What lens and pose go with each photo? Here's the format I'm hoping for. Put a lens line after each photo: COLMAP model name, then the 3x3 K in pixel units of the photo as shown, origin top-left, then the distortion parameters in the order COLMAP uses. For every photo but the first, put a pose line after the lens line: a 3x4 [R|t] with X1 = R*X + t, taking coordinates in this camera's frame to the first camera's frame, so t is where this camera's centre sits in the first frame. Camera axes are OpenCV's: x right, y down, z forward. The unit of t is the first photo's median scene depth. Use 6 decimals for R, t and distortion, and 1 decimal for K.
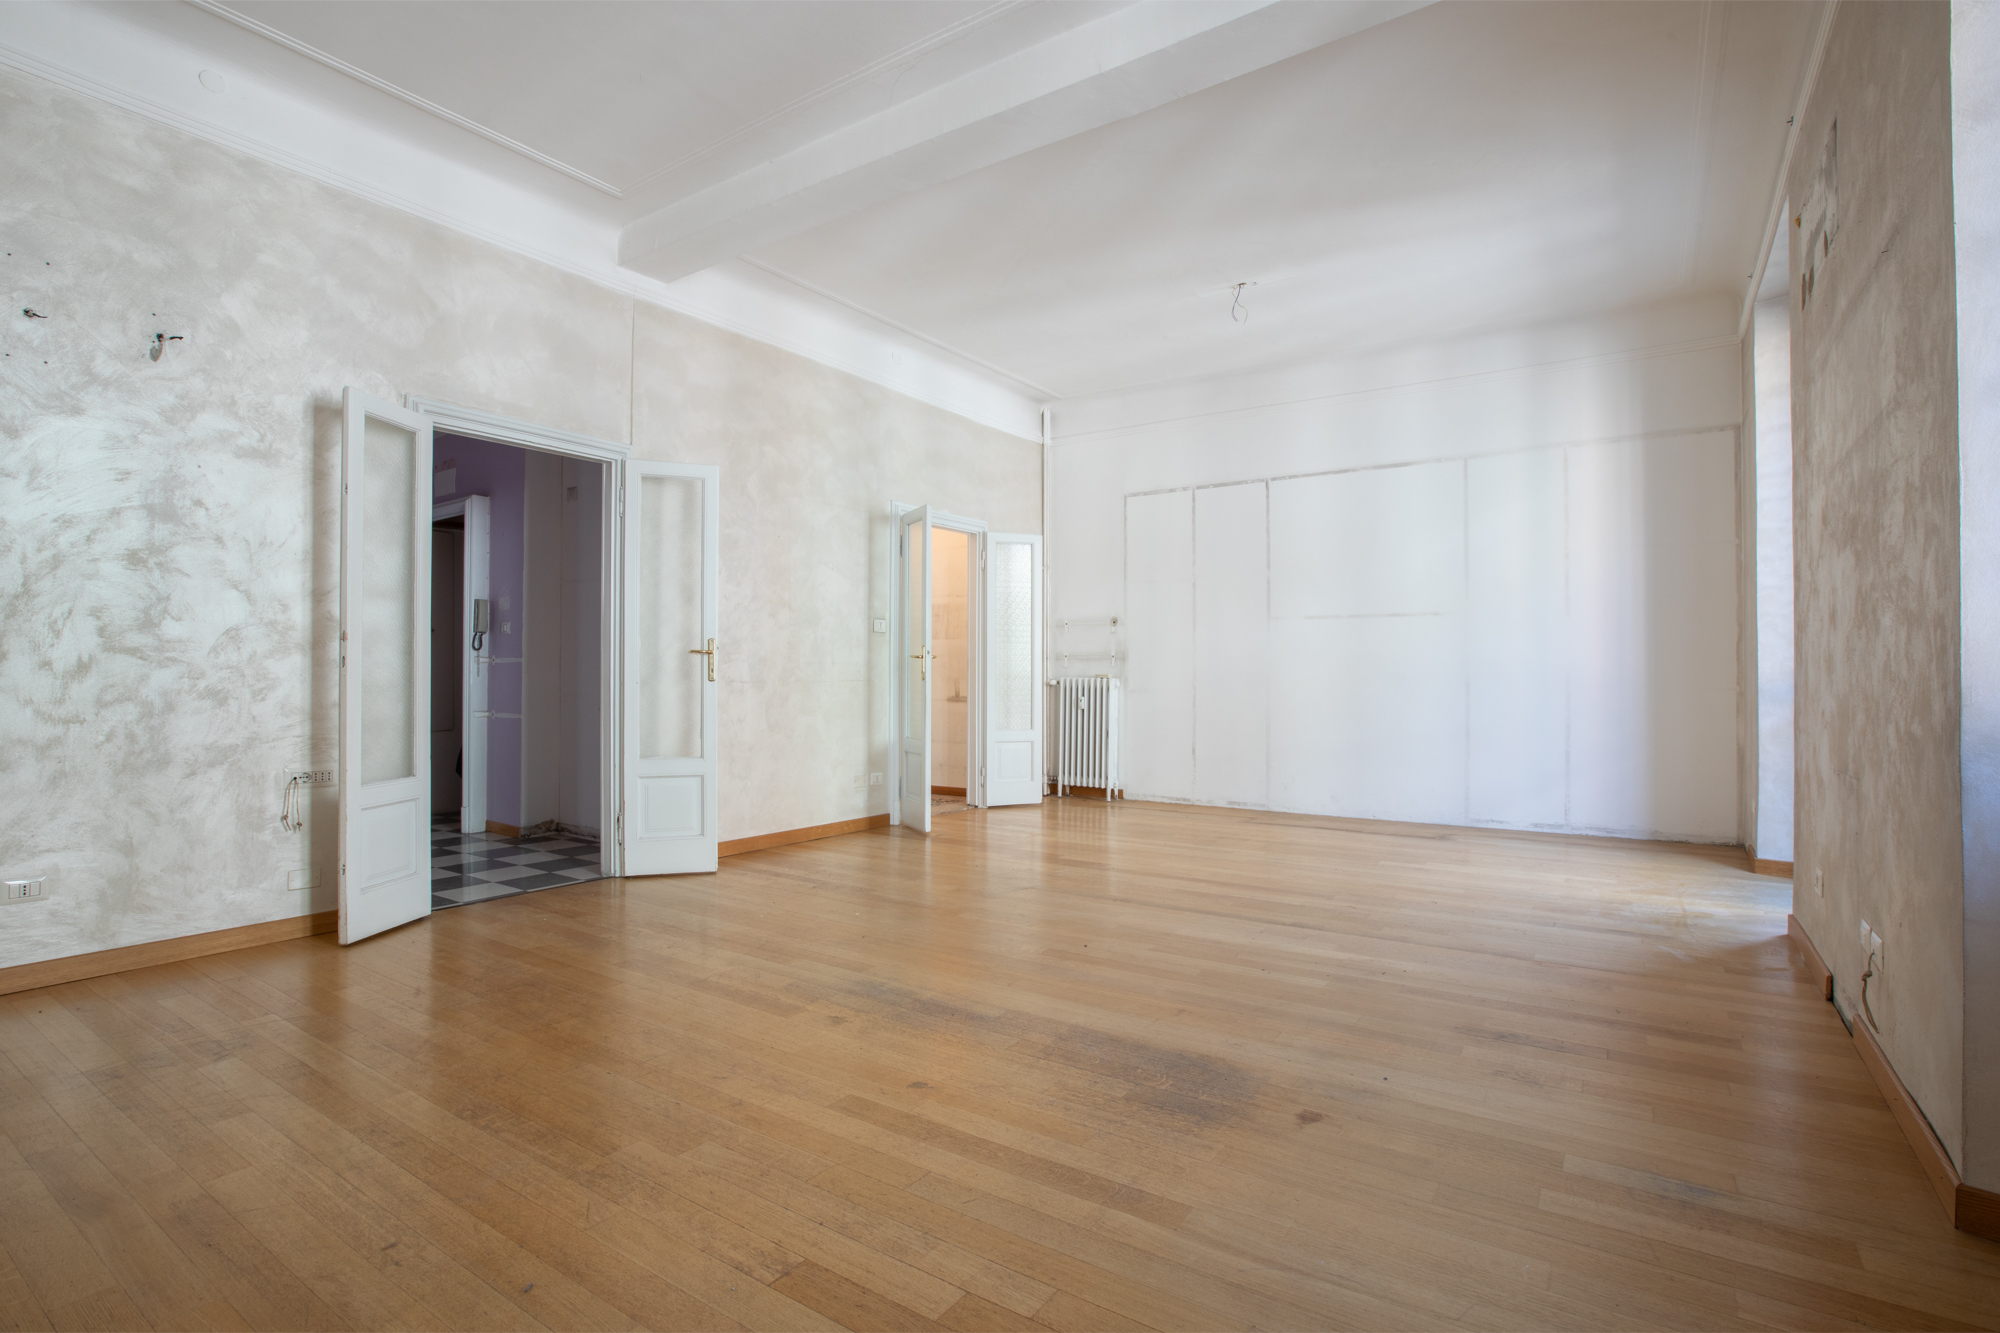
lens RADIAL K [[949.5, 0, 1010.3], [0, 949.5, 670.8], [0, 0, 1]] dist [-0.055931, 0.025115]
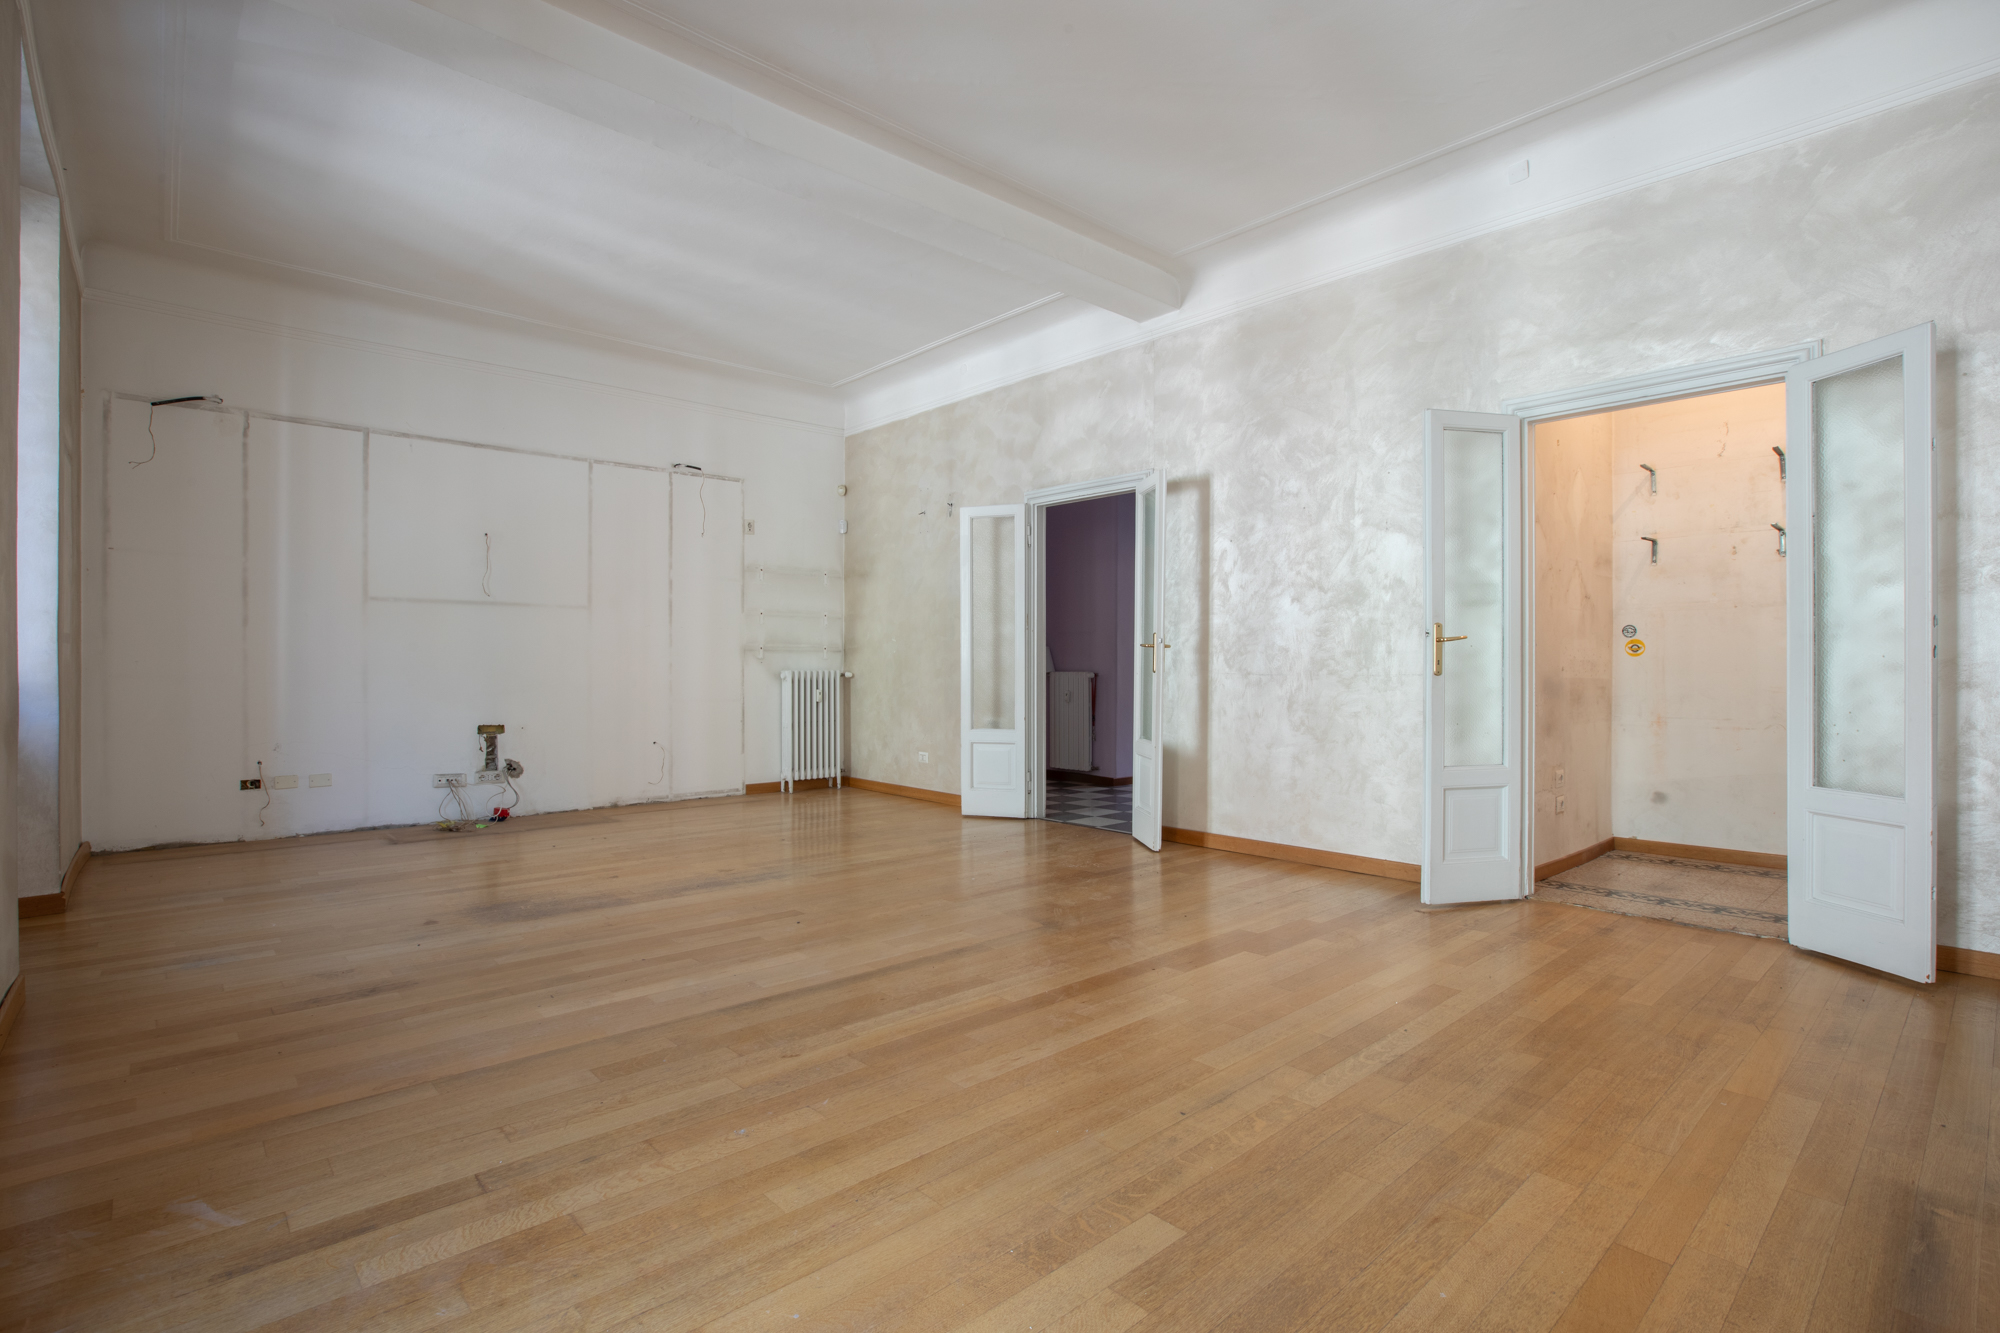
lens RADIAL K [[949.5, 0, 1010.3], [0, 949.5, 670.8], [0, 0, 1]] dist [-0.055931, 0.025115]
pose [[-0.225101, 0.007206, -0.974309, 1.003280], [0.005812, 0.999965, 0.006053, 0.002197], [0.974318, -0.004300, -0.225135, 1.394209]]
